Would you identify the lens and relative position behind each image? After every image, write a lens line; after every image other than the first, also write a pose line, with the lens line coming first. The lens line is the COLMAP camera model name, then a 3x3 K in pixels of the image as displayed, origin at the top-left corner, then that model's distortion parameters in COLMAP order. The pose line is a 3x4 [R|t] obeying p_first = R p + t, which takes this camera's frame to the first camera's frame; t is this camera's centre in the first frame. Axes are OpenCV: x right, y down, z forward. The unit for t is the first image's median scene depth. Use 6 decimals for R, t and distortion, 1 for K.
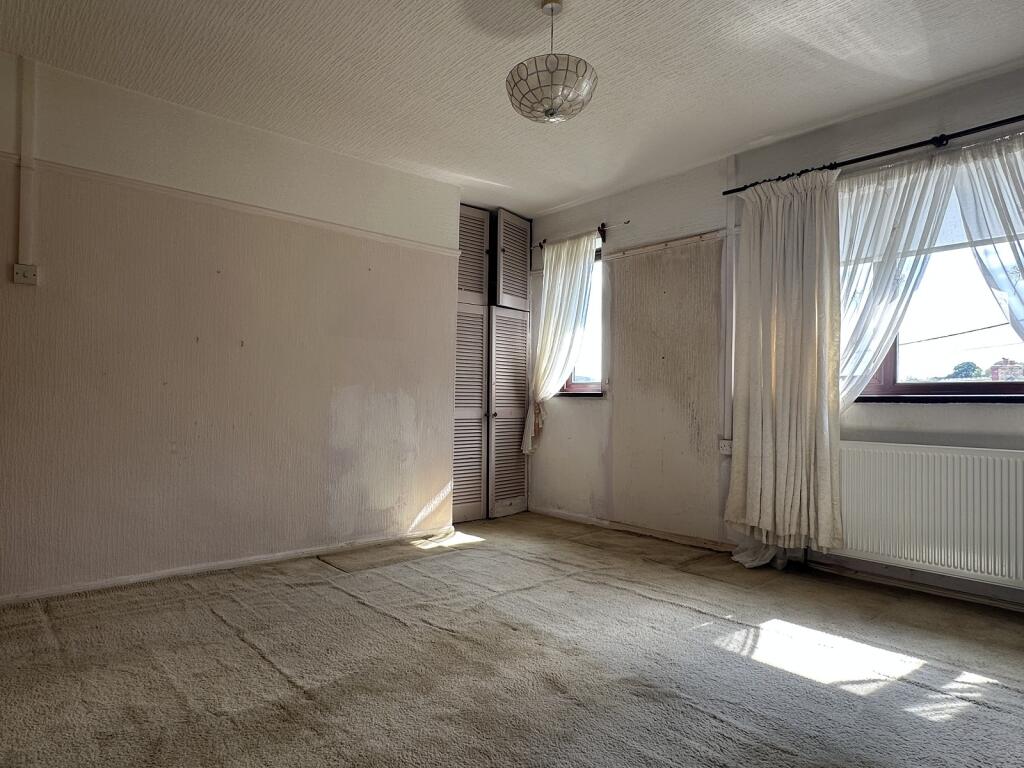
lens RADIAL K [[574.9, 0, 511.5], [0, 574.9, 389.8], [0, 0, 1]] dist [-0.003672, -0.001891]
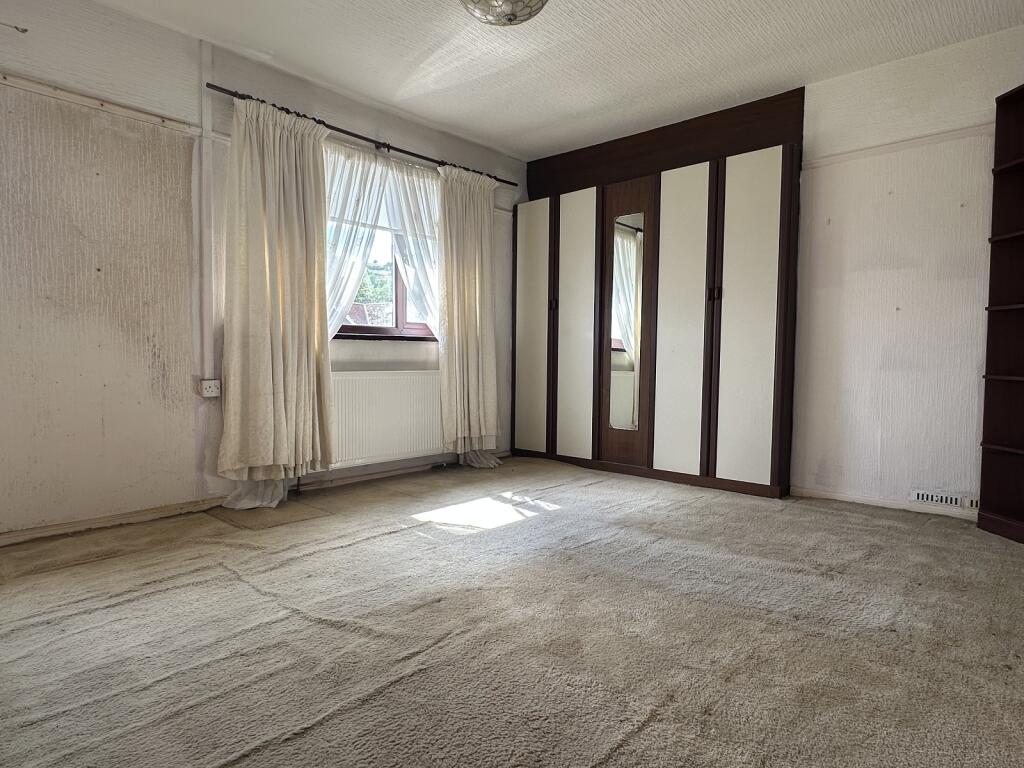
lens RADIAL K [[574.9, 0, 512.1], [0, 574.9, 386.0], [0, 0, 1]] dist [-0.003672, -0.001891]
pose [[-0.066632, -0.060625, 0.995934, -0.612561], [-0.024147, 0.997958, 0.059132, 0.040431], [-0.997485, -0.020109, -0.067960, 0.720568]]
